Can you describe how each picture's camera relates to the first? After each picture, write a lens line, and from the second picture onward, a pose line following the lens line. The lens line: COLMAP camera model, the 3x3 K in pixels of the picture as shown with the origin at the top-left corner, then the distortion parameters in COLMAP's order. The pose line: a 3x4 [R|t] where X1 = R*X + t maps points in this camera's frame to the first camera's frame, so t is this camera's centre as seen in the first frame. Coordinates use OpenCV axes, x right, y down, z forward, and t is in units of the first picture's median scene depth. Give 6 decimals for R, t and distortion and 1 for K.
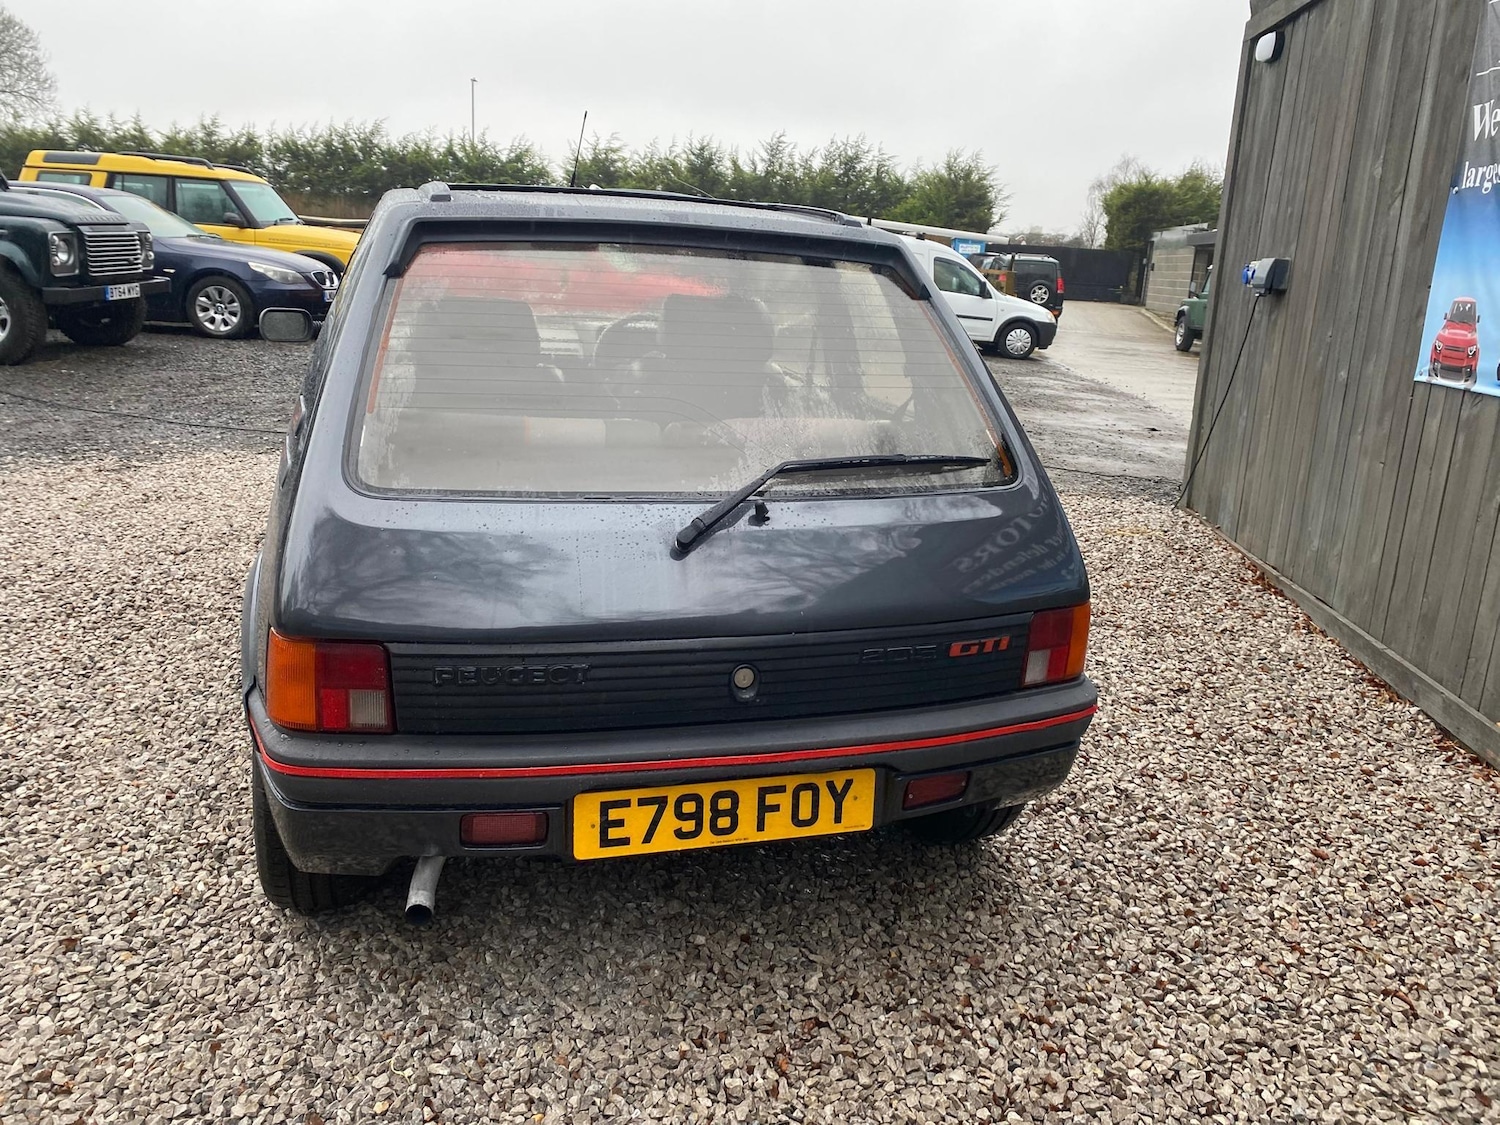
lens RADIAL K [[1161.4, 0, 752.4], [0, 1161.4, 557.8], [0, 0, 1]] dist [0.011182, -0.005159]
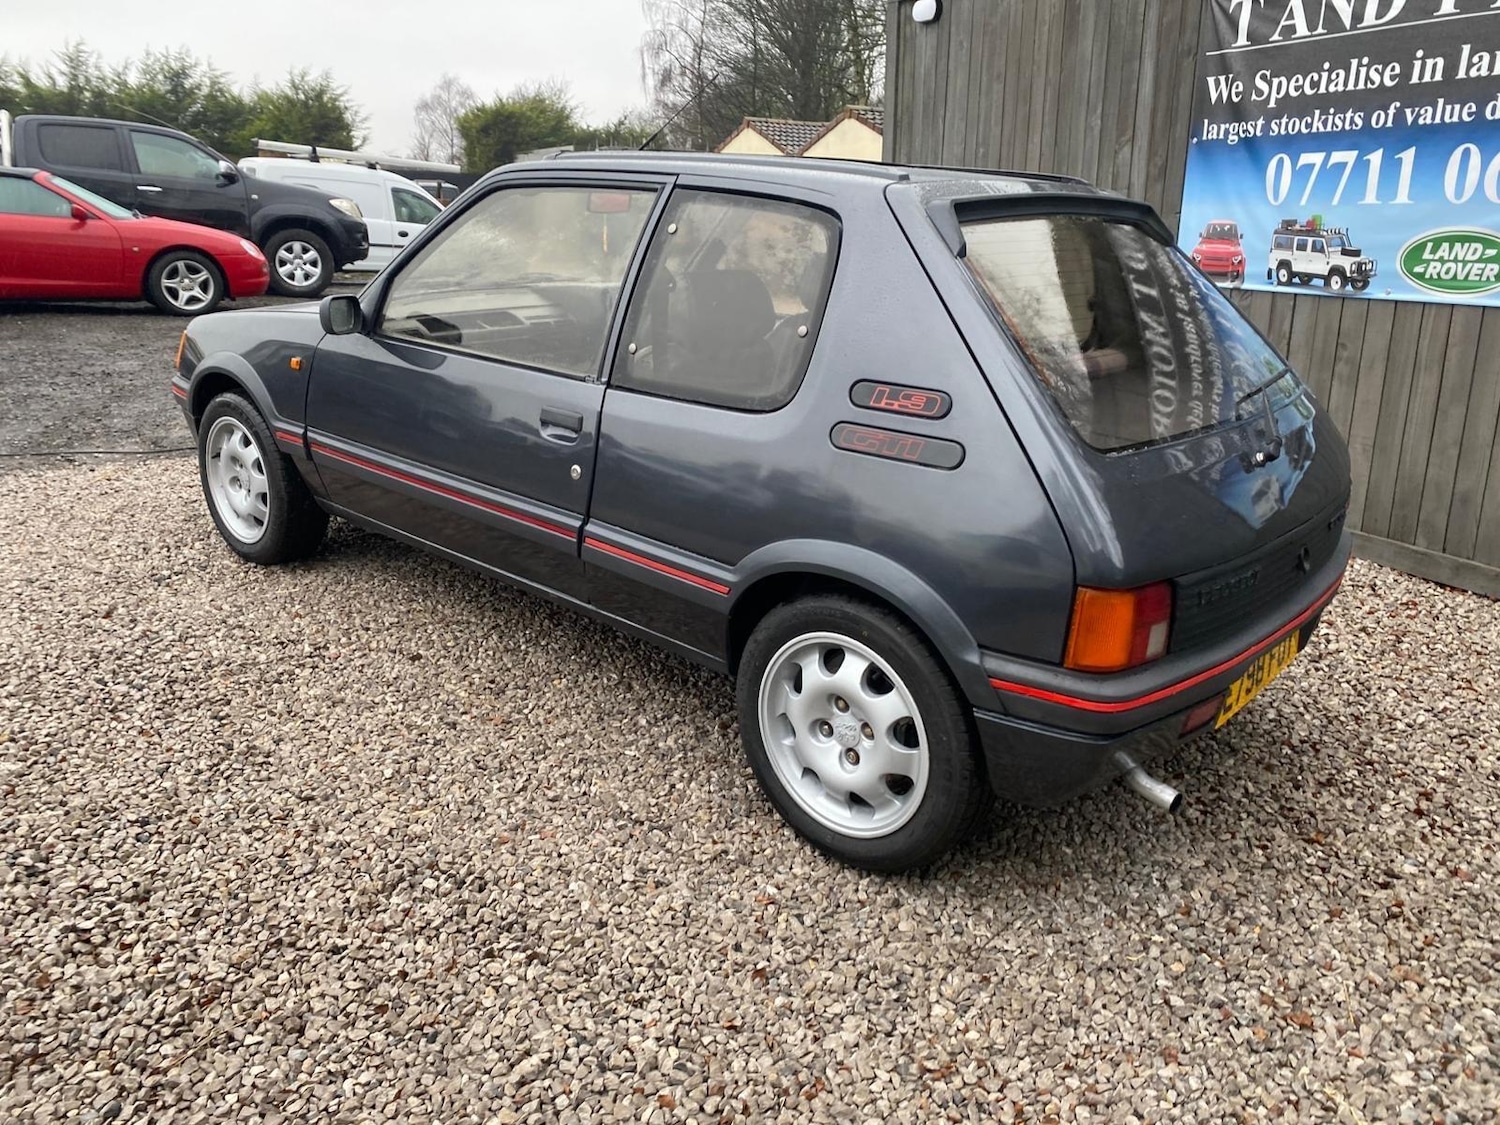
lens RADIAL K [[1143.4, 0, 765.1], [0, 1143.4, 558.0], [0, 0, 1]] dist [0.014384, -0.011976]
pose [[0.841307, -0.194031, 0.504534, -0.910060], [0.159617, 0.980910, 0.111073, -0.103798], [-0.516454, -0.012915, 0.856217, 0.171078]]
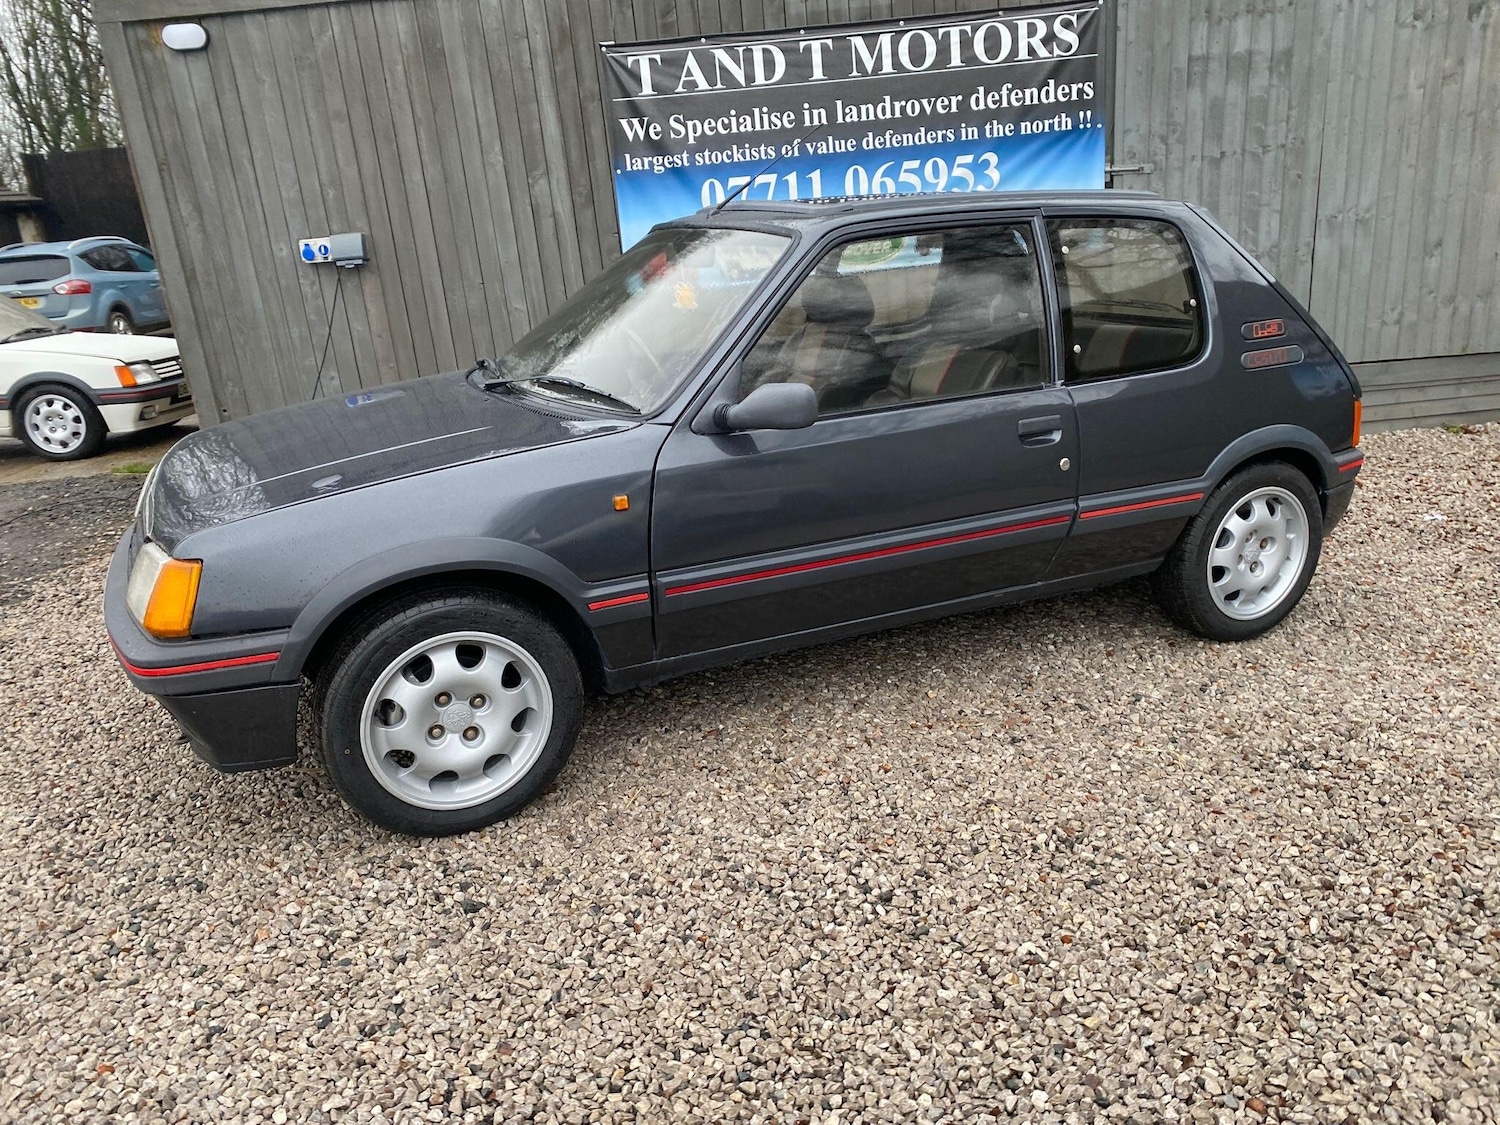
lens RADIAL K [[1114.4, 0, 750.3], [0, 1114.4, 575.8], [0, 0, 1]] dist [0.009281, -0.008687]
pose [[-0.150451, -0.363819, 0.919239, -1.656193], [0.307276, 0.866560, 0.393262, -0.595344], [-0.939652, 0.341627, -0.018582, 1.632721]]
